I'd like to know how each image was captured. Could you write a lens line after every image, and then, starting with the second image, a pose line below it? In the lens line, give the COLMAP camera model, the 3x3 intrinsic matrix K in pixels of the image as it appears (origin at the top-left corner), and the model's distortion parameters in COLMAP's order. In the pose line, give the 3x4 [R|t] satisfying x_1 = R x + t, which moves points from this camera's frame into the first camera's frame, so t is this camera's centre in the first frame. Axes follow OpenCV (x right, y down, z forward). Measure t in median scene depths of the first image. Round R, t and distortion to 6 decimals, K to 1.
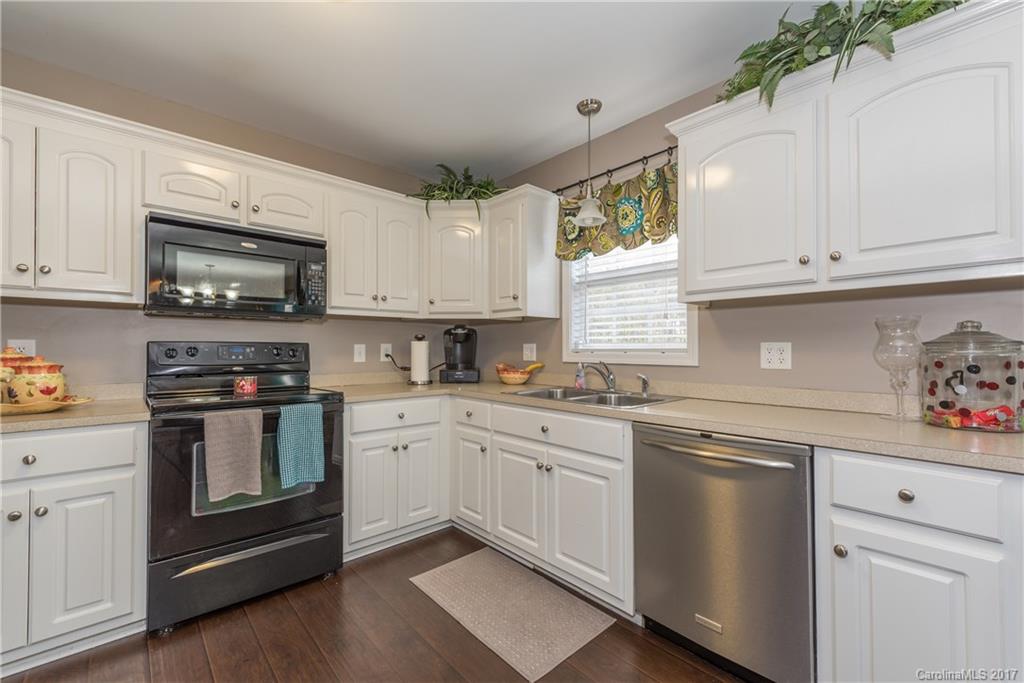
lens RADIAL K [[424.6, 0, 514.9], [0, 424.6, 343.3], [0, 0, 1]] dist [-0.003181, -0.000995]
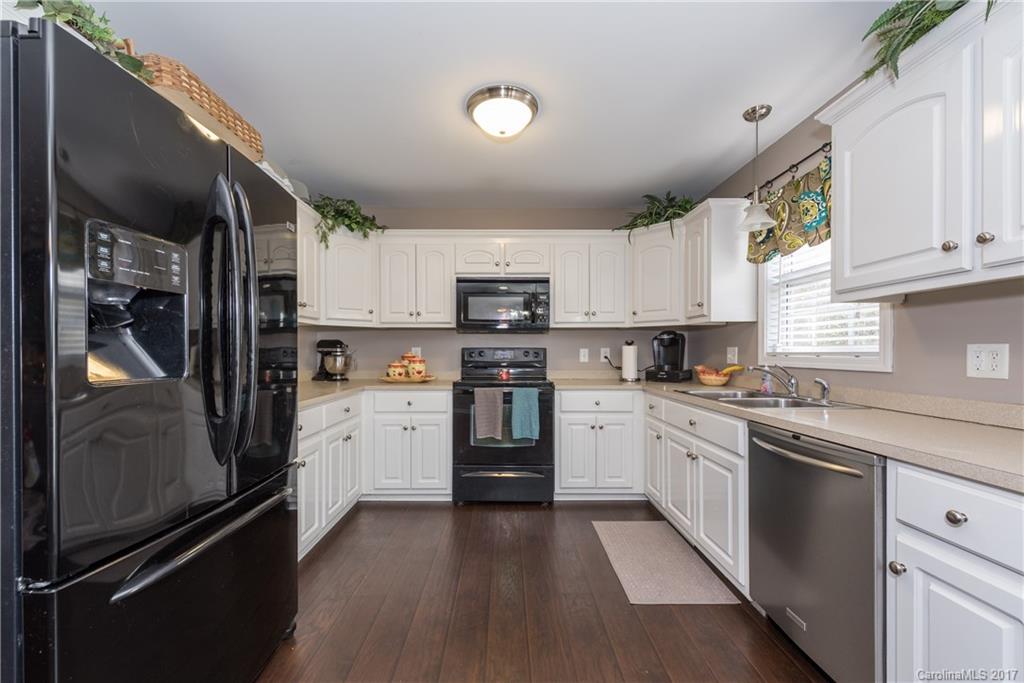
lens RADIAL K [[415.6, 0, 509.7], [0, 415.6, 350.3], [0, 0, 1]] dist [-0.000646, -0.000981]
pose [[0.733828, -0.002491, -0.679331, 0.434559], [0.008790, 0.999944, 0.005828, -0.002464], [0.679279, -0.010248, 0.733809, -0.139520]]
